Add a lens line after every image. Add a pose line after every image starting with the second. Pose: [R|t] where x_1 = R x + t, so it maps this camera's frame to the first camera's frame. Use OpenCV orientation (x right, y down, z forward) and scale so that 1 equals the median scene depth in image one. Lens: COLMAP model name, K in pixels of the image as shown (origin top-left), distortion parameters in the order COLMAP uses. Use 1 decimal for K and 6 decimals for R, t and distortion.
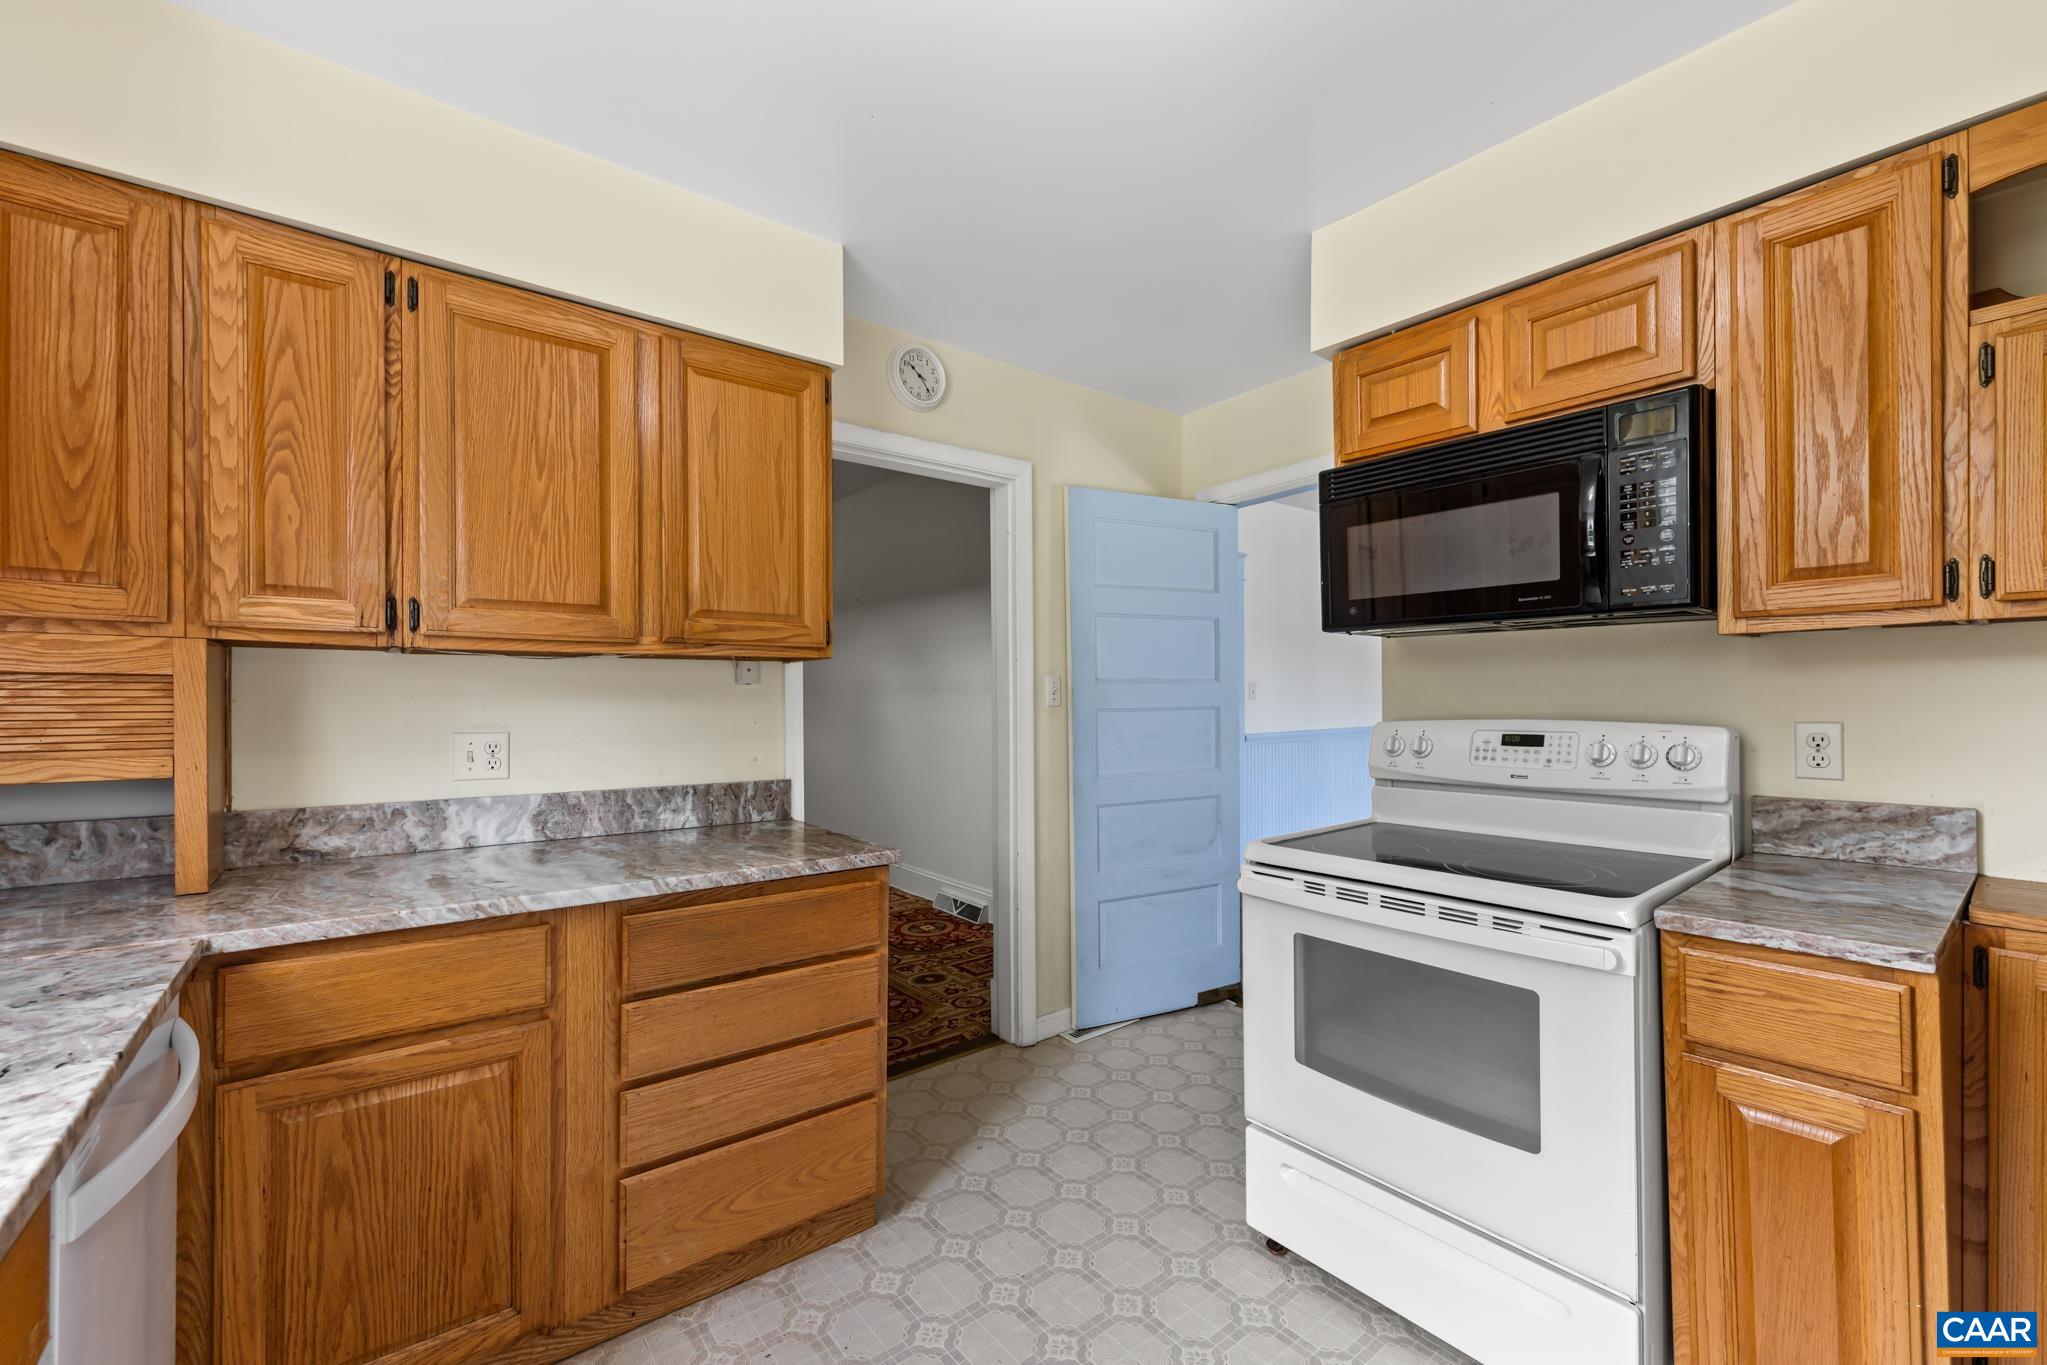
lens RADIAL K [[824.7, 0, 1030.6], [0, 824.7, 700.6], [0, 0, 1]] dist [-0.002791, 0.000360]
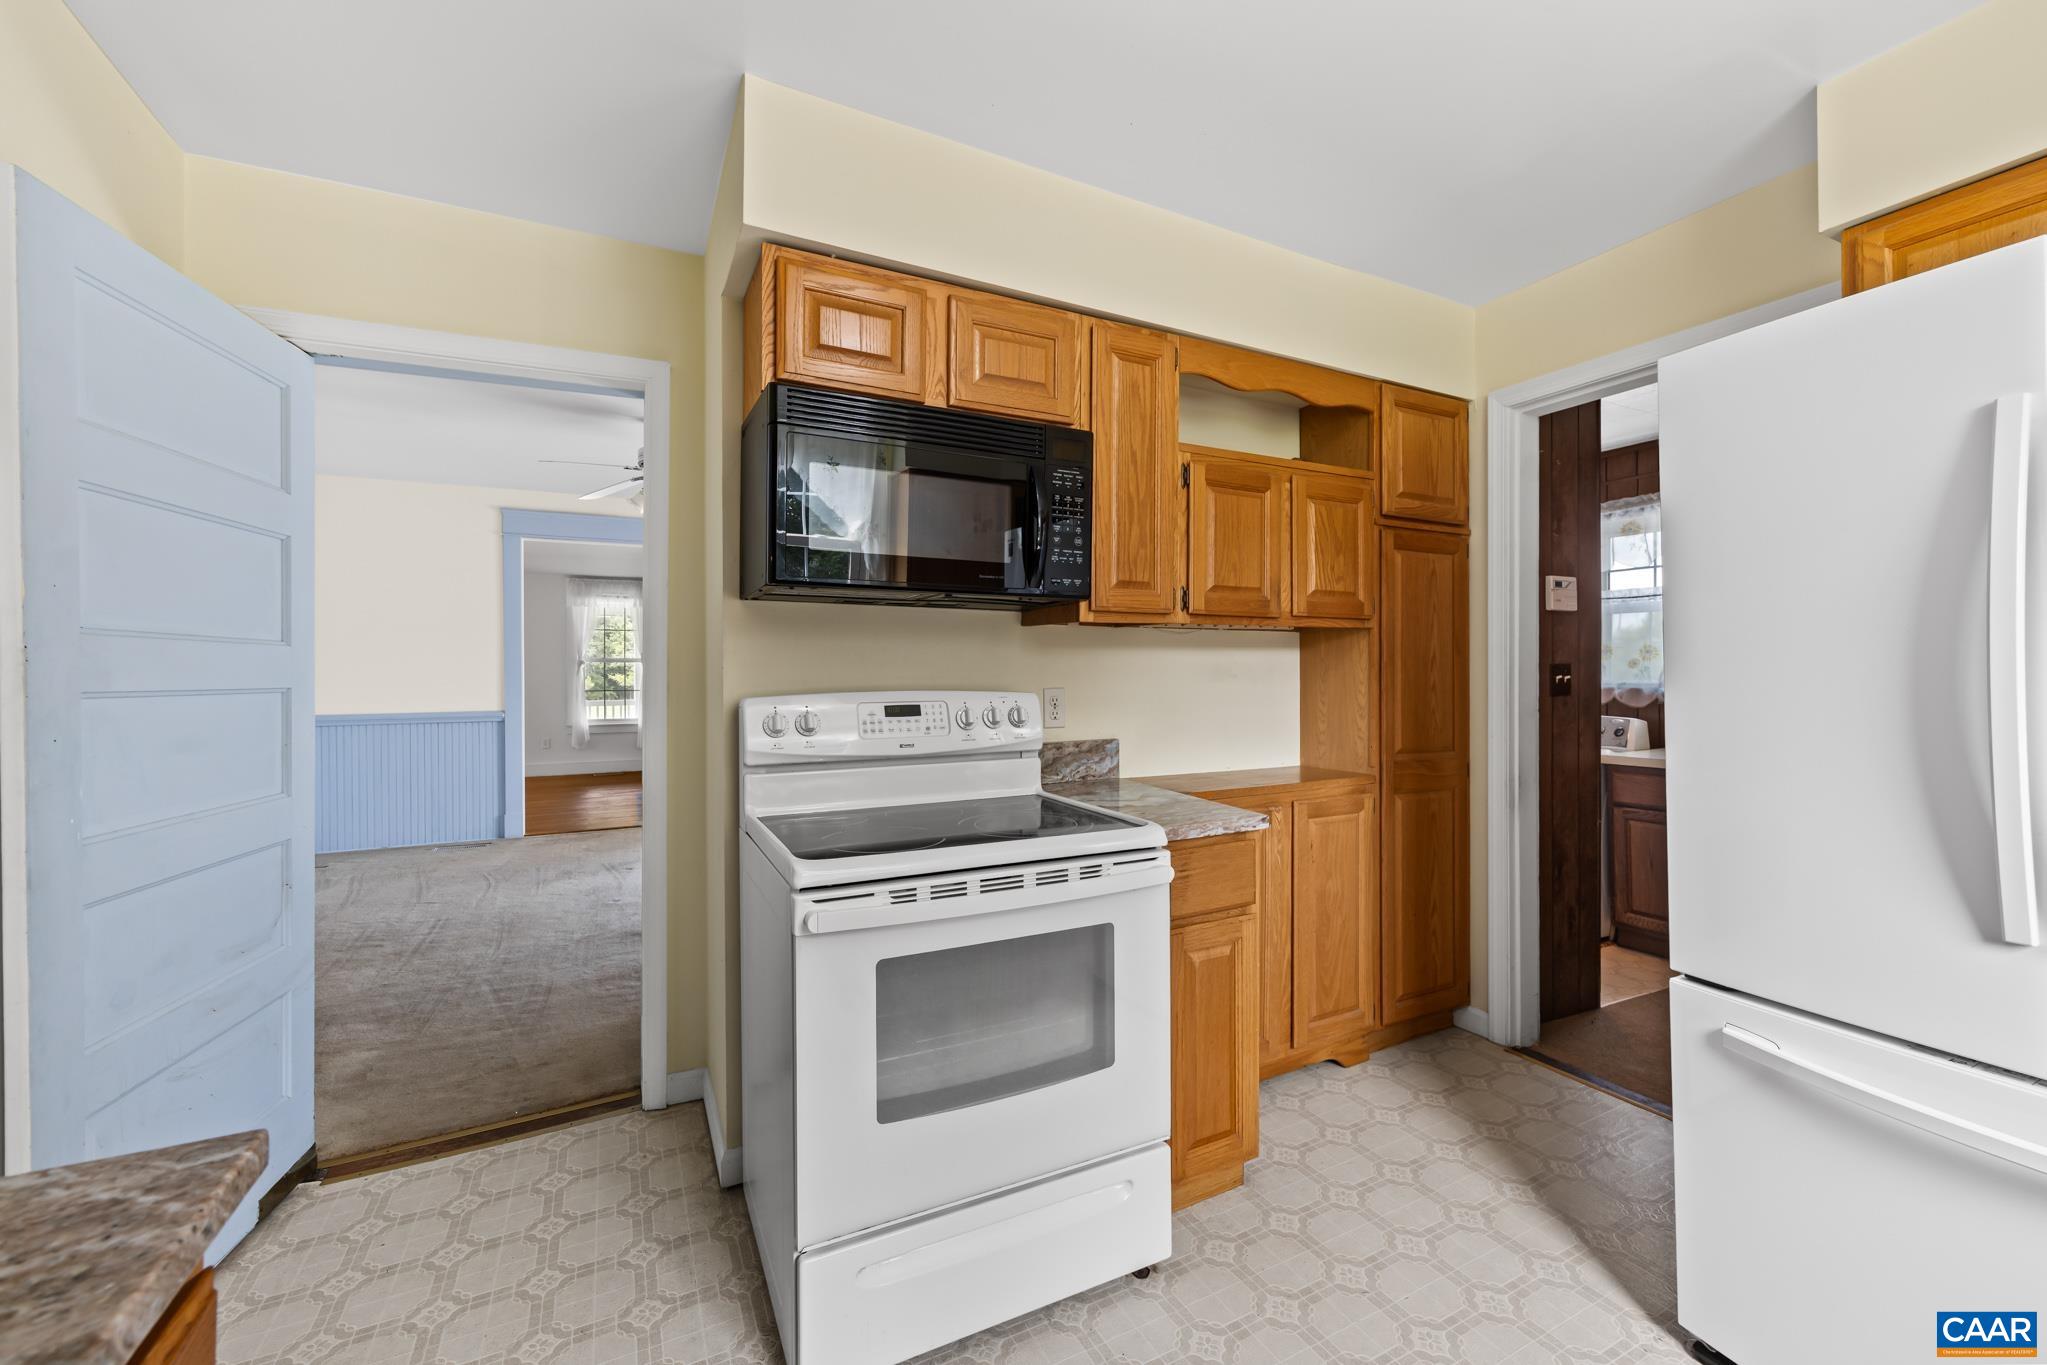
lens RADIAL K [[824.7, 0, 1023.2], [0, 824.7, 671.5], [0, 0, 1]] dist [-0.002791, 0.000360]
pose [[0.219667, 0.010918, 0.975514, -0.439638], [0.006502, 0.999899, -0.012655, 0.014855], [-0.975553, 0.009122, 0.219573, 0.713749]]
